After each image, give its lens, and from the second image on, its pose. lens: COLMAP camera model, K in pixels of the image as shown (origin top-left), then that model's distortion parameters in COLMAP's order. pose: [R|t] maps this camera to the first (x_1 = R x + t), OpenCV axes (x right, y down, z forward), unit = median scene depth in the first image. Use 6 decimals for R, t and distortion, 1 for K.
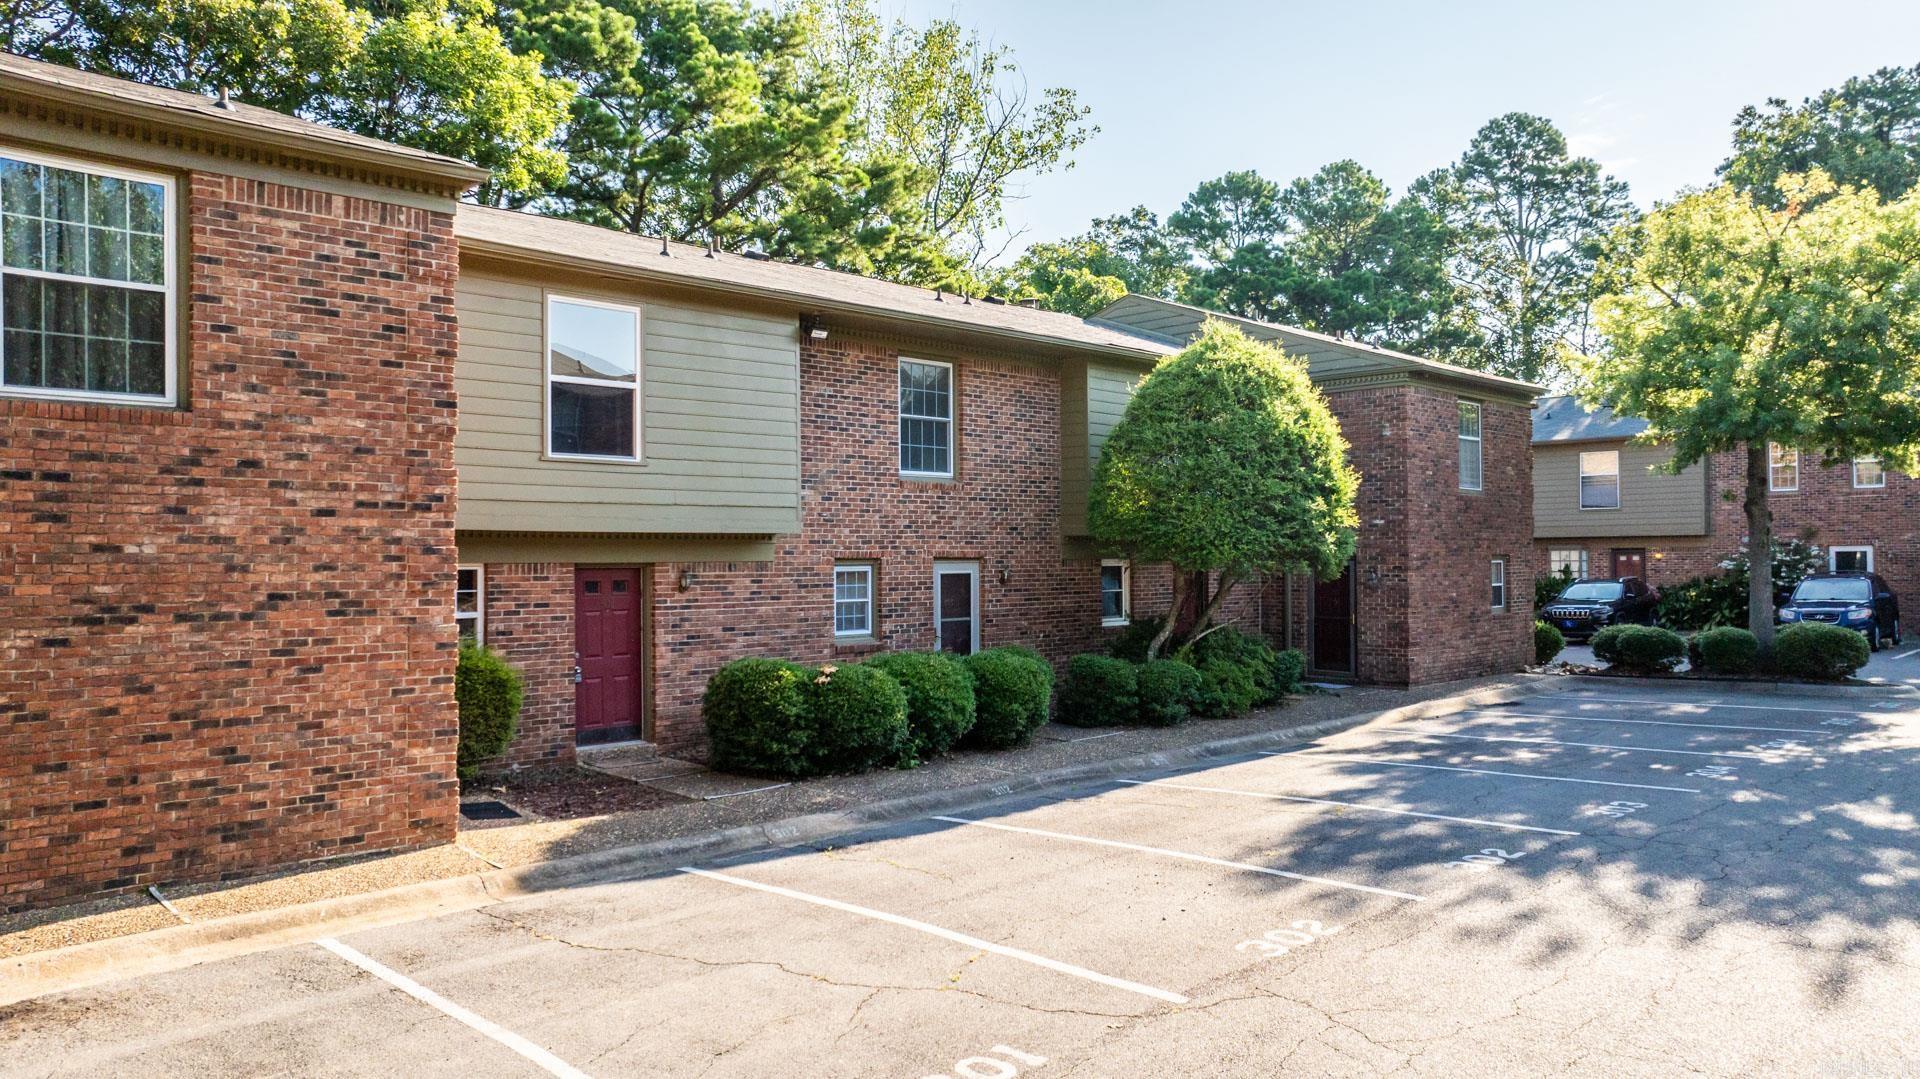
lens RADIAL K [[1363.4, 0, 967.8], [0, 1363.4, 542.6], [0, 0, 1]] dist [-0.021381, 0.001823]
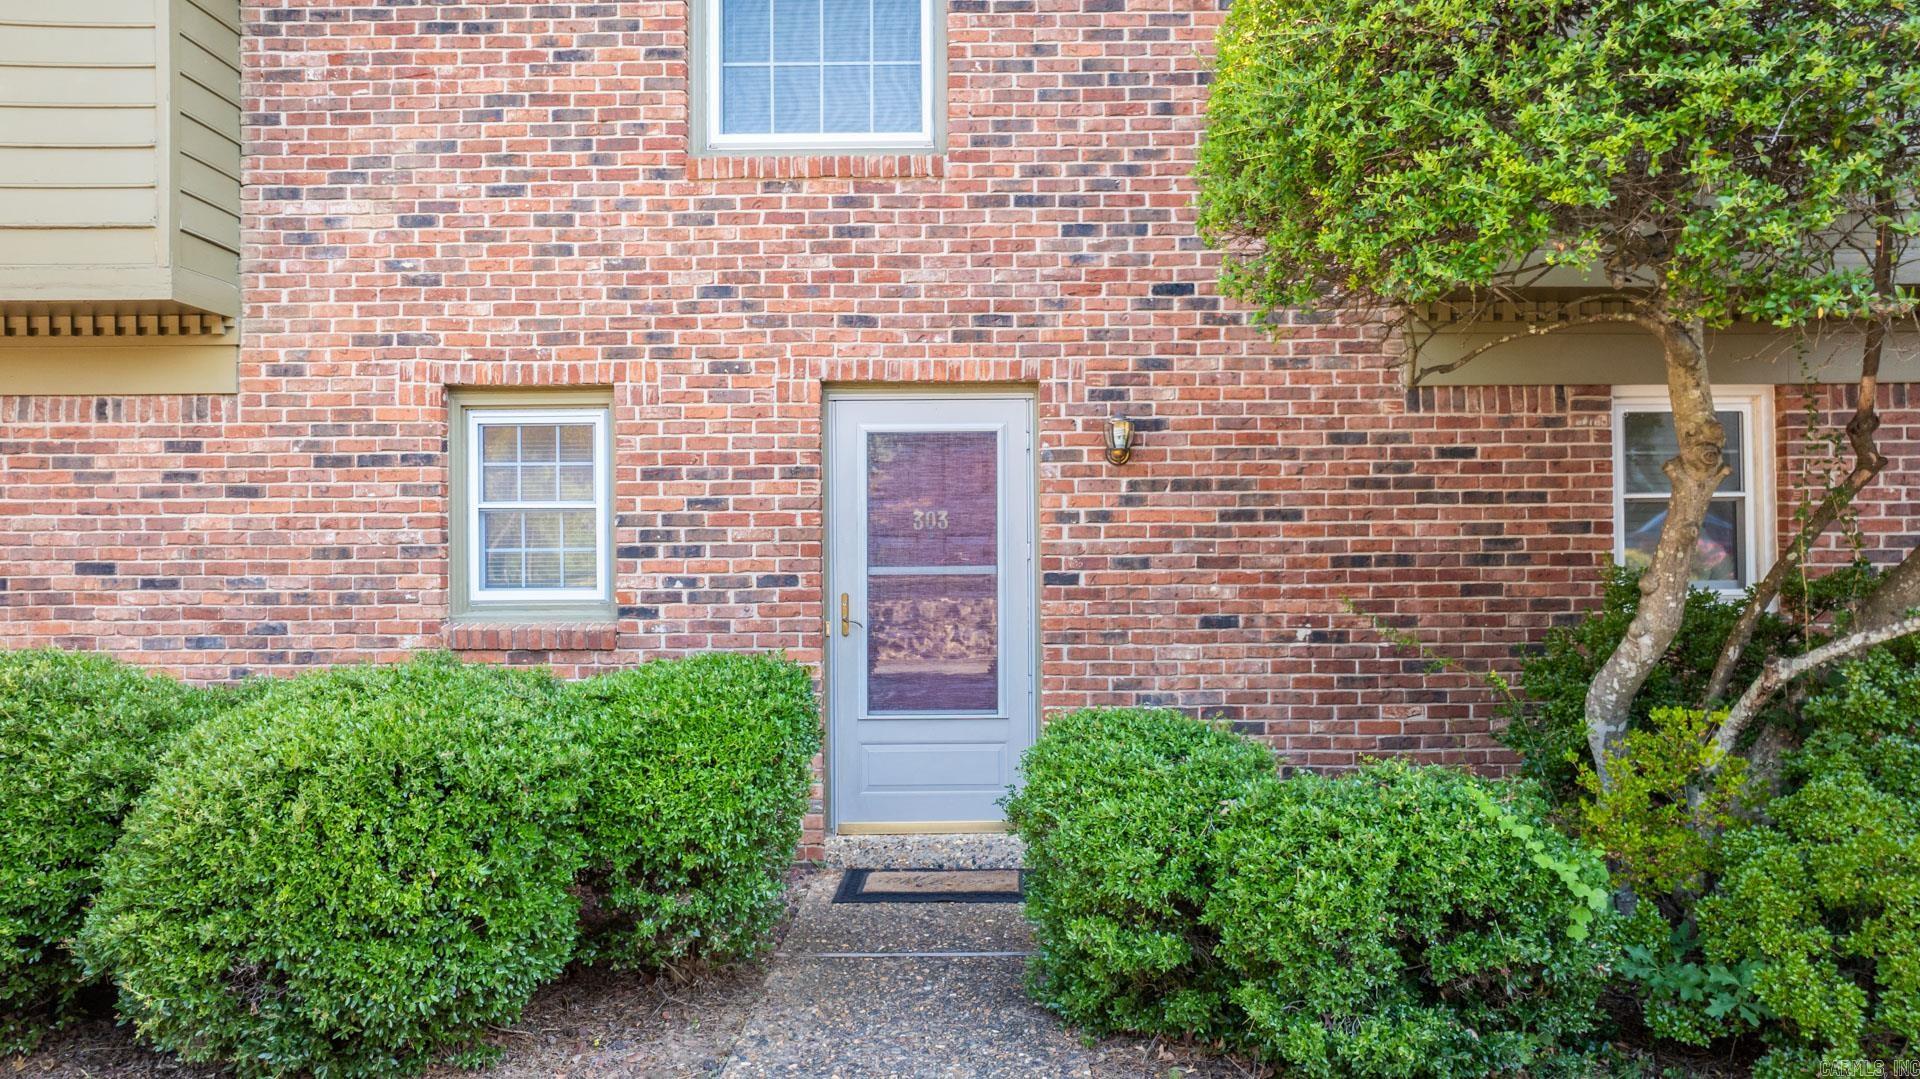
lens RADIAL K [[1363.4, 0, 955.5], [0, 1363.4, 535.5], [0, 0, 1]] dist [-0.021381, 0.001823]
pose [[0.698807, -0.009148, -0.715252, 0.269532], [0.008801, 0.999952, -0.004191, 0.057367], [0.715256, -0.003367, 0.698854, 0.899084]]
